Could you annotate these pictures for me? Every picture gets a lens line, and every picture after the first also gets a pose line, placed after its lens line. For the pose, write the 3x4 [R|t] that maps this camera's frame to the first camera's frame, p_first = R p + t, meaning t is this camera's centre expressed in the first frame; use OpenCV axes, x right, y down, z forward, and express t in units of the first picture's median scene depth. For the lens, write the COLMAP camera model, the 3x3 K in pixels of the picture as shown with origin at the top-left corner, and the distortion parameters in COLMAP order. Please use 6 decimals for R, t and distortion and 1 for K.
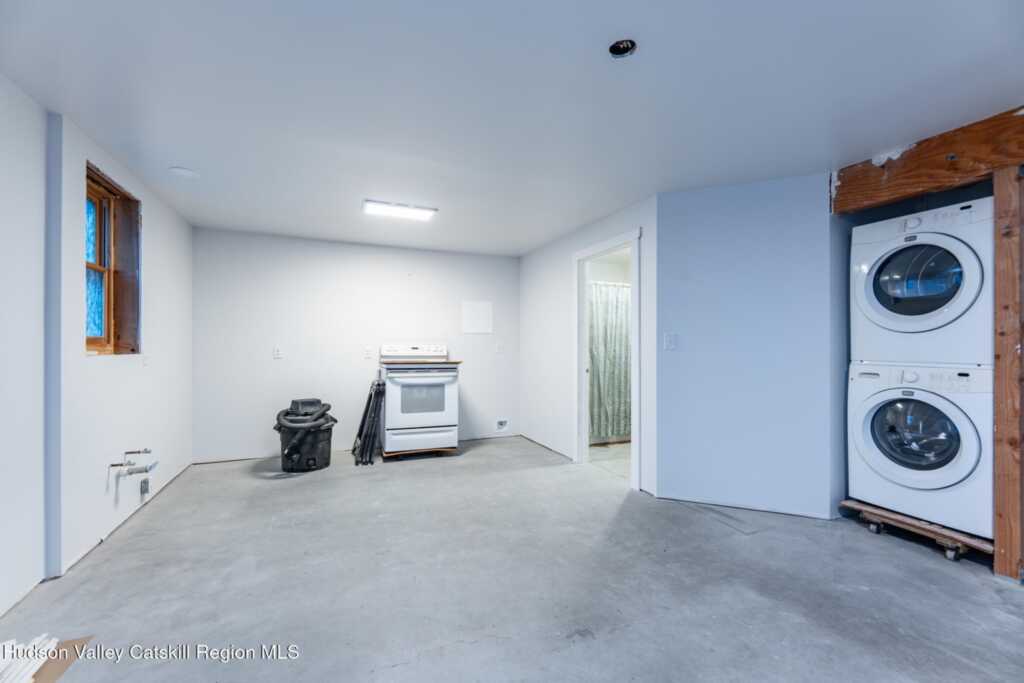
lens RADIAL K [[416.3, 0, 511.6], [0, 416.3, 349.6], [0, 0, 1]] dist [-0.001164, -0.001364]
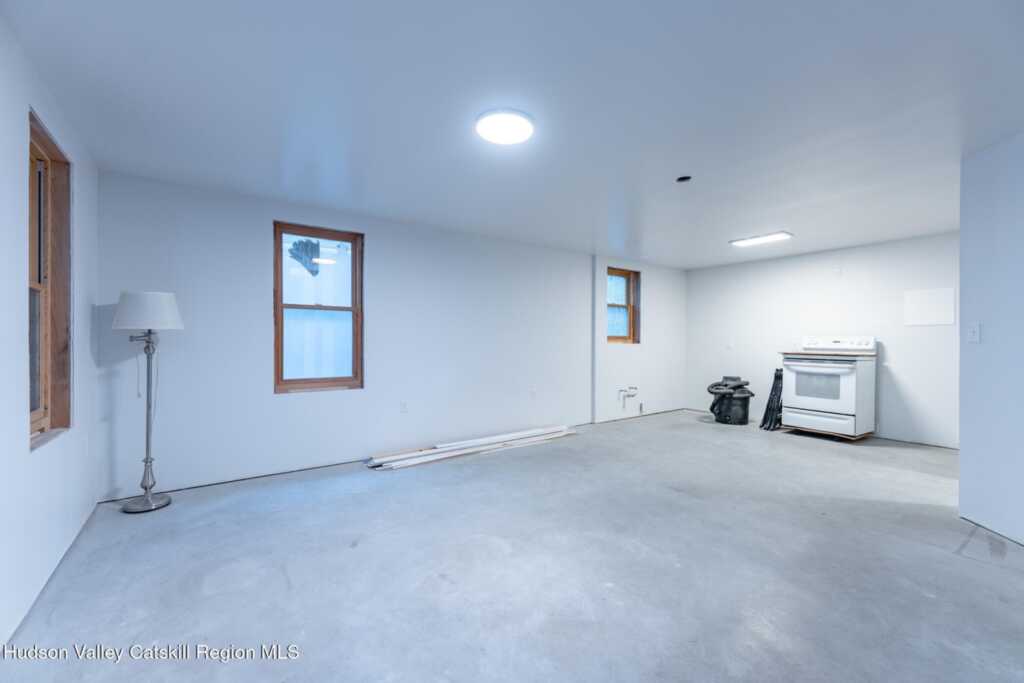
lens RADIAL K [[416.3, 0, 516.6], [0, 416.3, 348.5], [0, 0, 1]] dist [-0.001164, -0.001364]
pose [[0.221266, 0.017935, -0.975049, 0.760420], [-0.007537, 0.999832, 0.016681, 0.003262], [0.975184, 0.003658, 0.221364, -0.059364]]
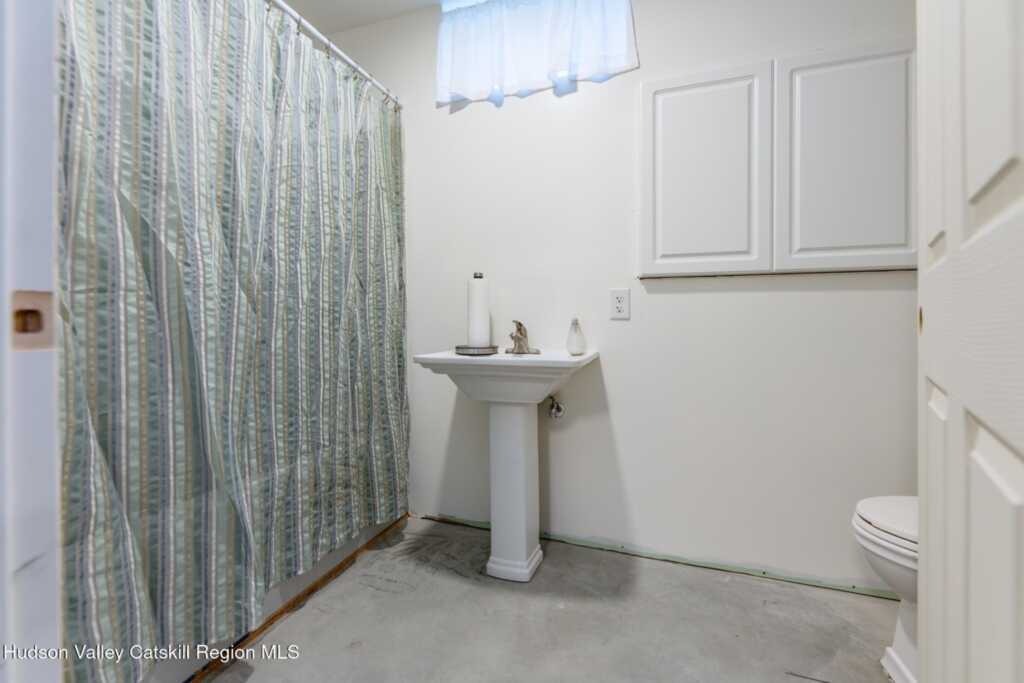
lens RADIAL K [[416.3, 0, 507.9], [0, 416.3, 327.3], [0, 0, 1]] dist [-0.001164, -0.001364]
pose [[0.673376, -0.008657, 0.739249, 0.195749], [0.004694, 0.999961, 0.007435, 0.056217], [-0.739285, -0.001537, 0.673391, 0.898389]]
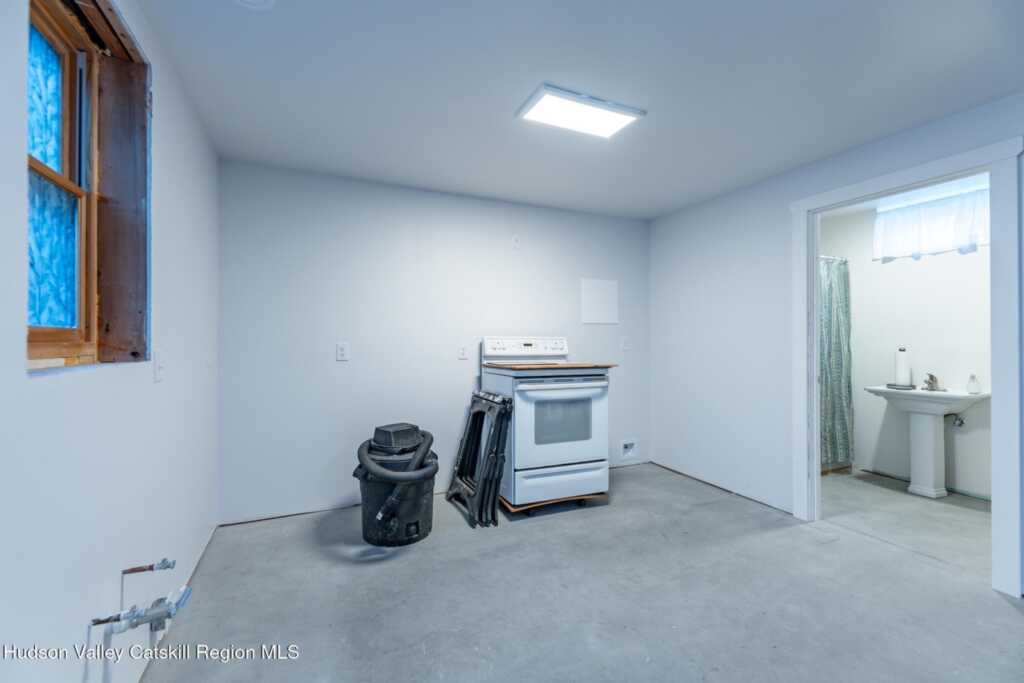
lens RADIAL K [[416.3, 0, 493.1], [0, 416.3, 341.1], [0, 0, 1]] dist [-0.001164, -0.001364]
pose [[0.999998, -0.000926, -0.001521, -0.344123], [0.000923, 0.999998, -0.001926, -0.009654], [0.001522, 0.001925, 0.999997, 0.357737]]
